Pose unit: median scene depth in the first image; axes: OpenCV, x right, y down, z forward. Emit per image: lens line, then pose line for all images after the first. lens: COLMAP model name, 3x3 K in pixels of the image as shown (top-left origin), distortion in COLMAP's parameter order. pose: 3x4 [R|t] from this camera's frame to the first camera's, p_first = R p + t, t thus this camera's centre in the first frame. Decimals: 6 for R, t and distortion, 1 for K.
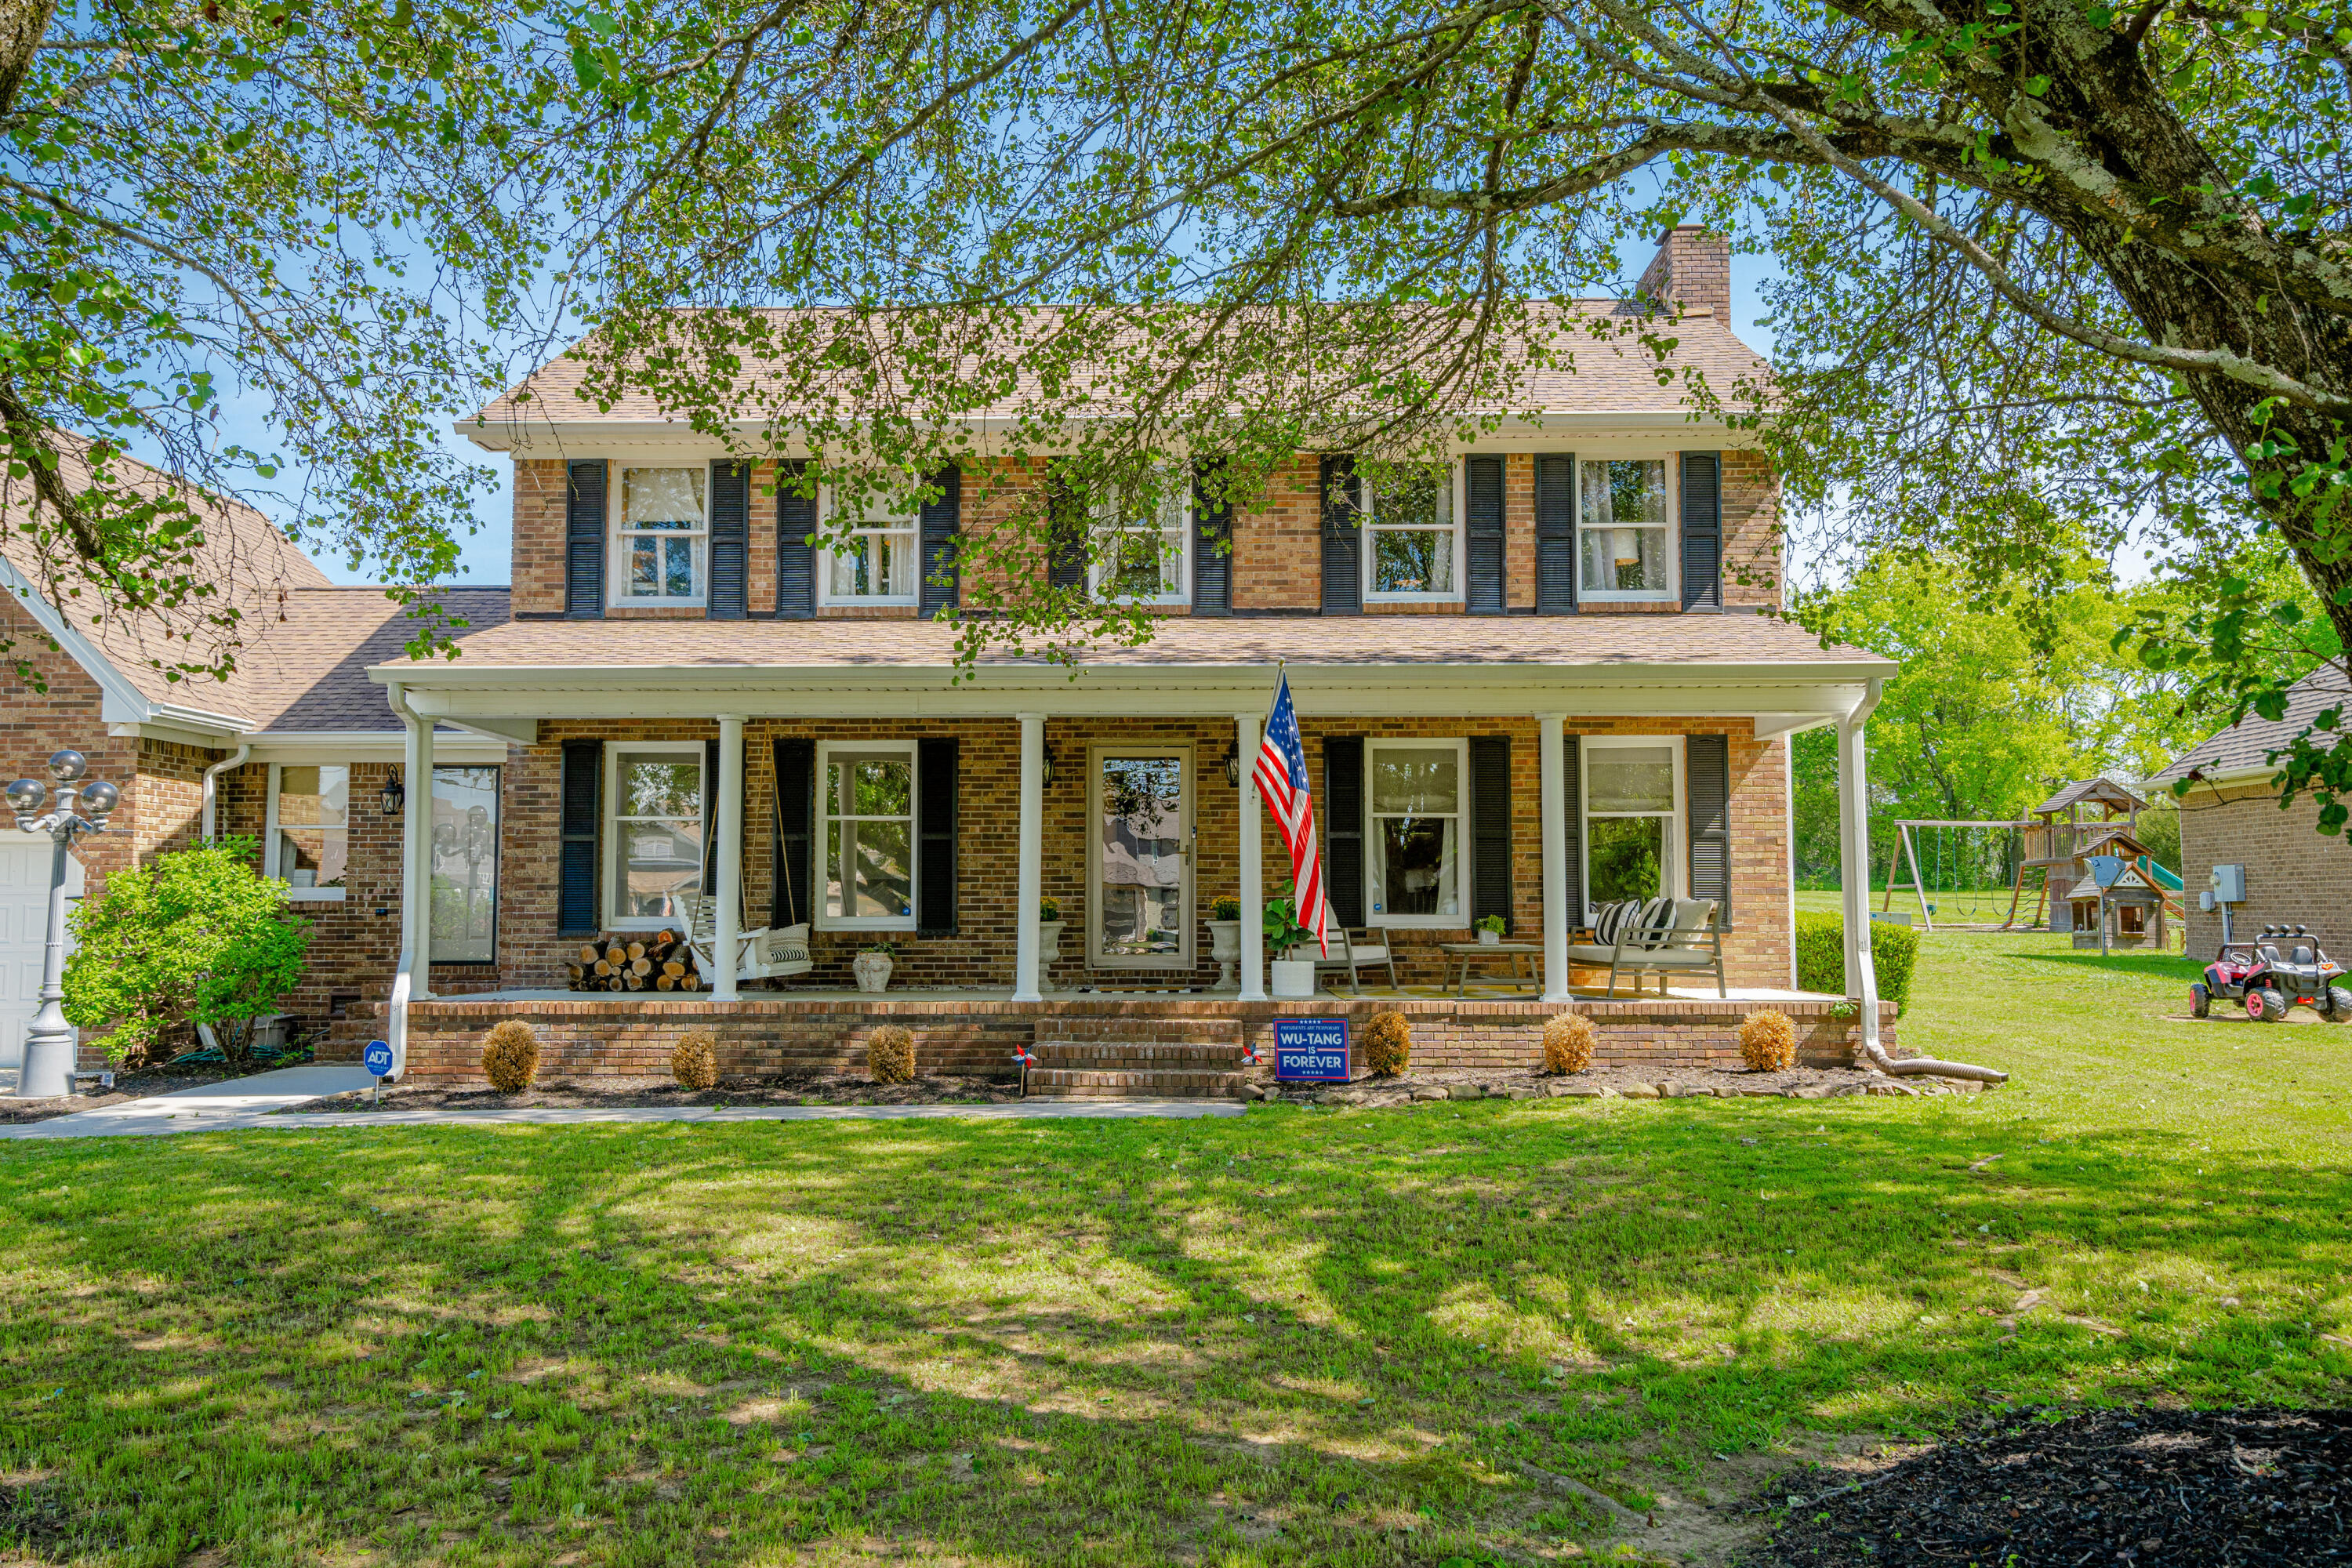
lens RADIAL K [[1802.8, 0, 1179.3], [0, 1802.8, 786.5], [0, 0, 1]] dist [0.029985, 0.029797]
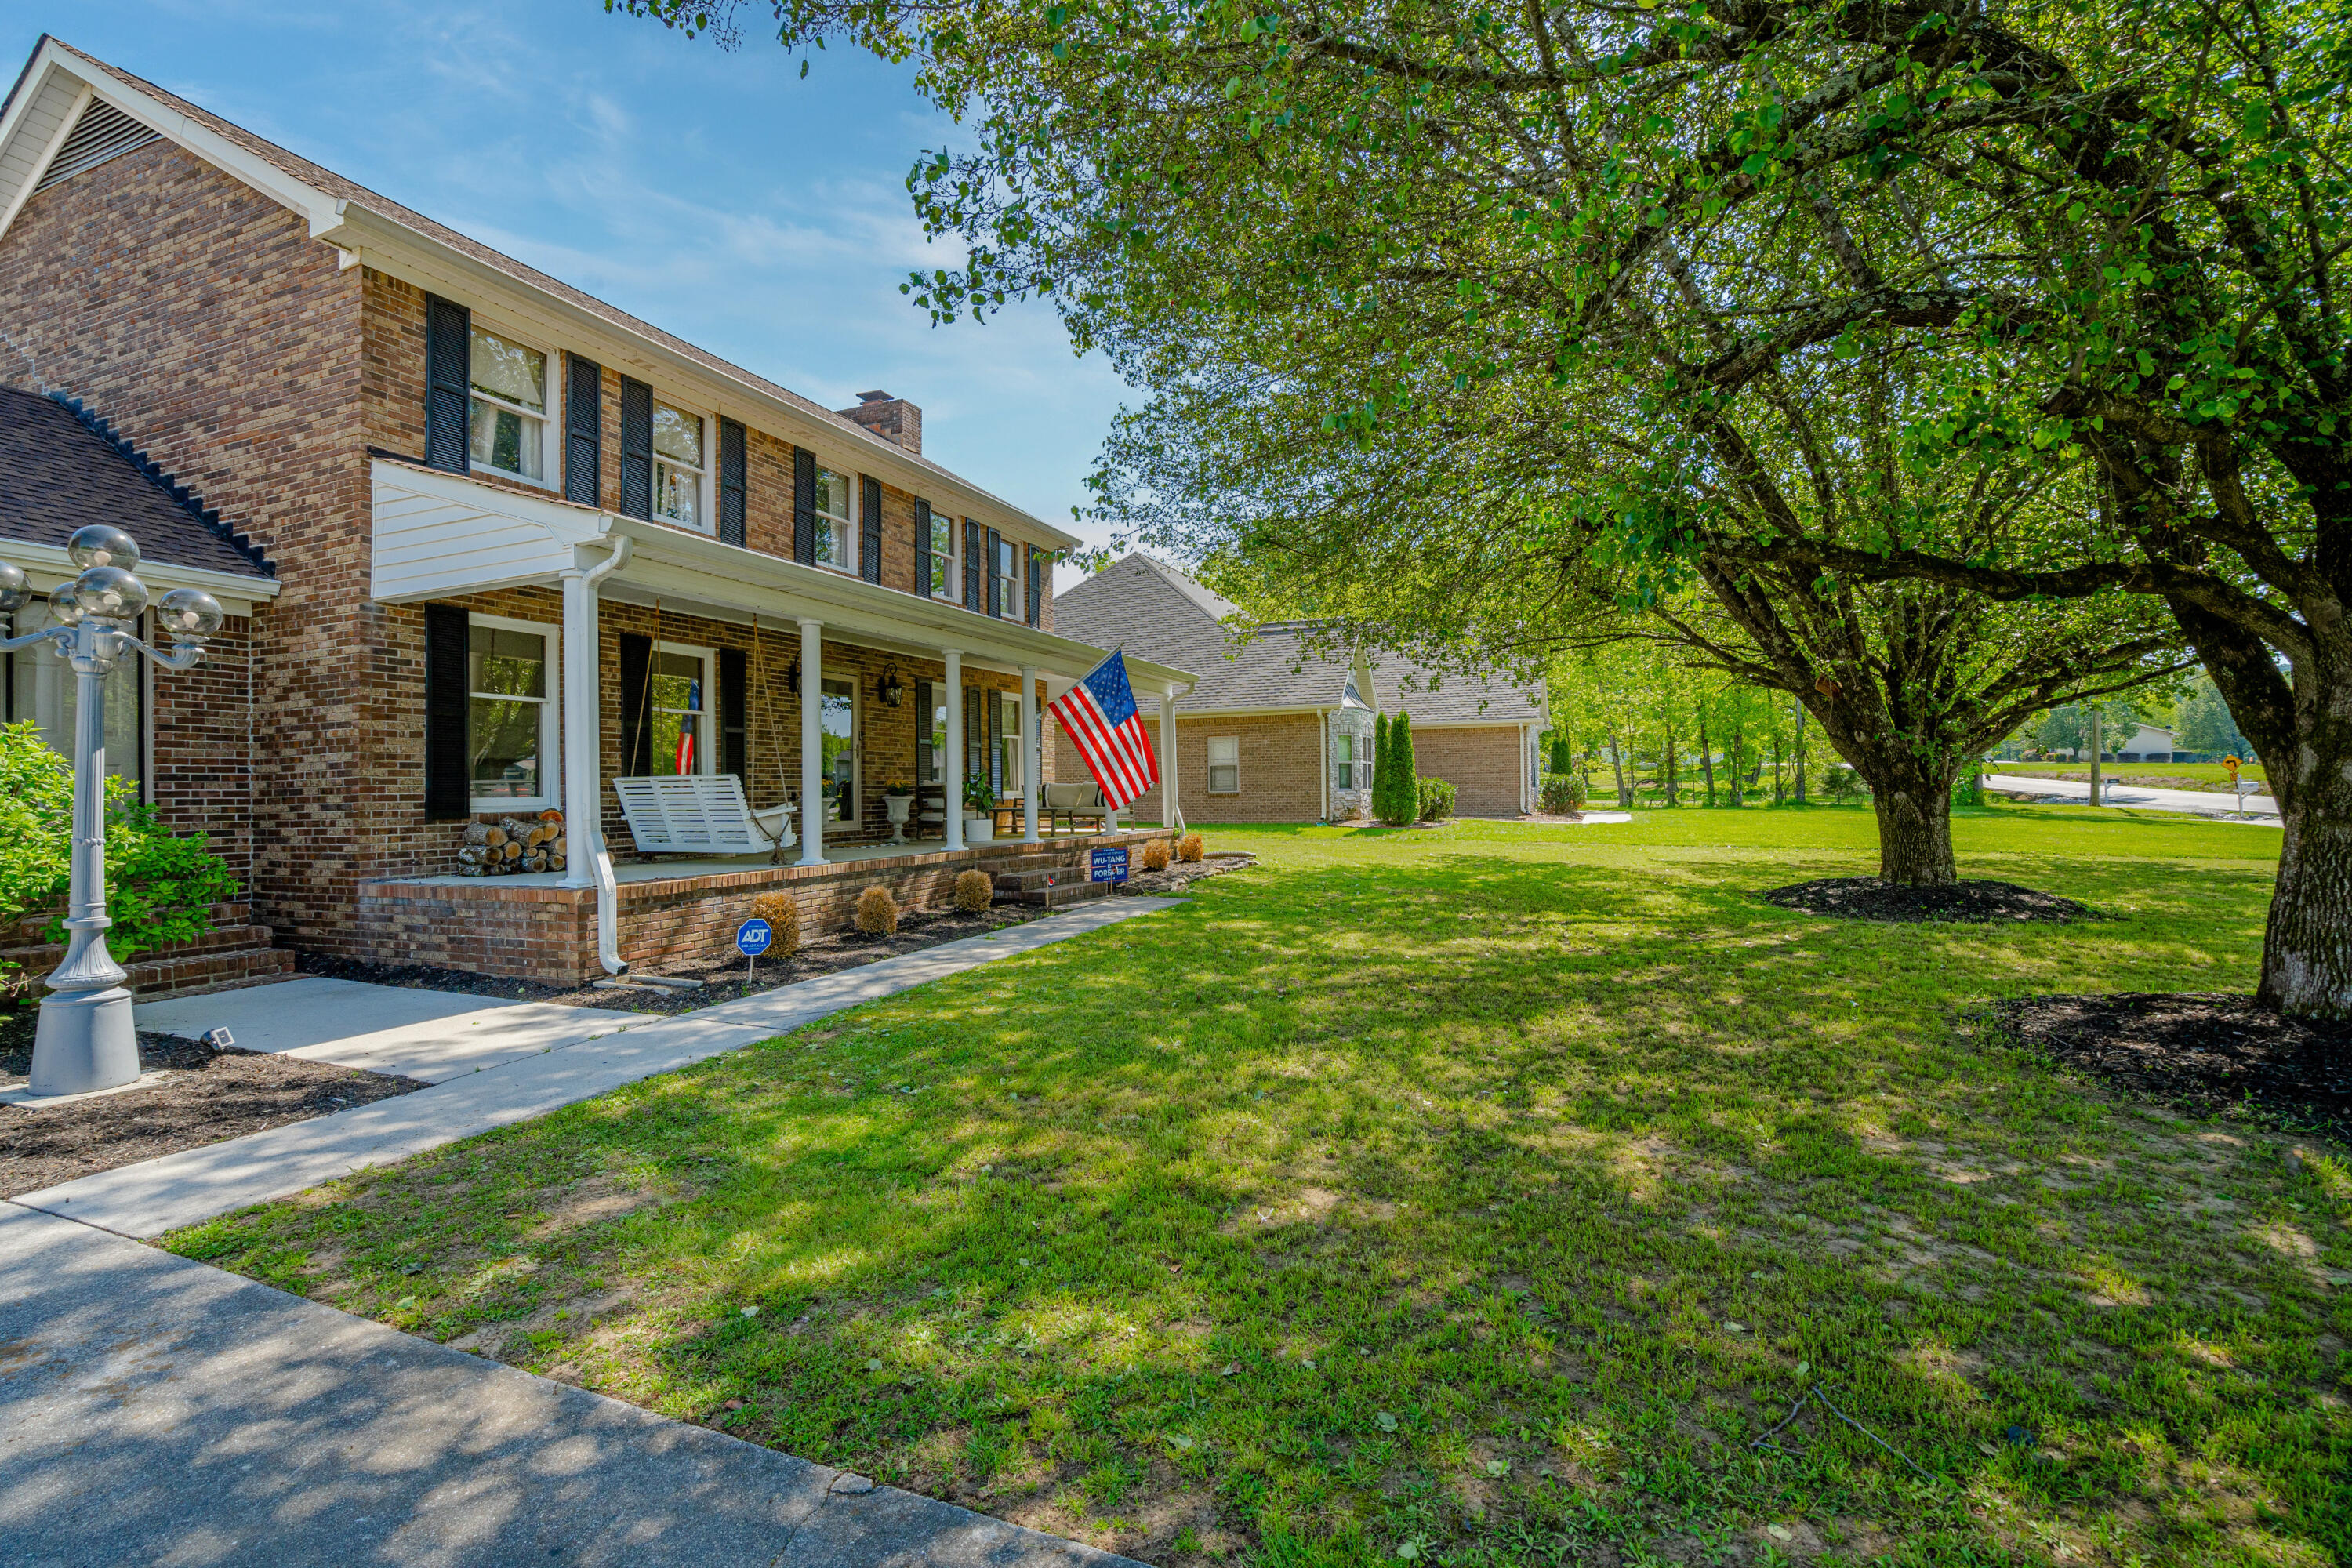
lens RADIAL K [[1075.3, 0, 1177.9], [0, 1075.3, 786.9], [0, 0, 1]] dist [-0.051615, 0.018356]
pose [[0.350920, 0.000024, 0.936405, -0.669093], [-0.054885, 0.998281, 0.020542, 0.033662], [-0.934796, -0.058604, 0.350318, 0.449592]]
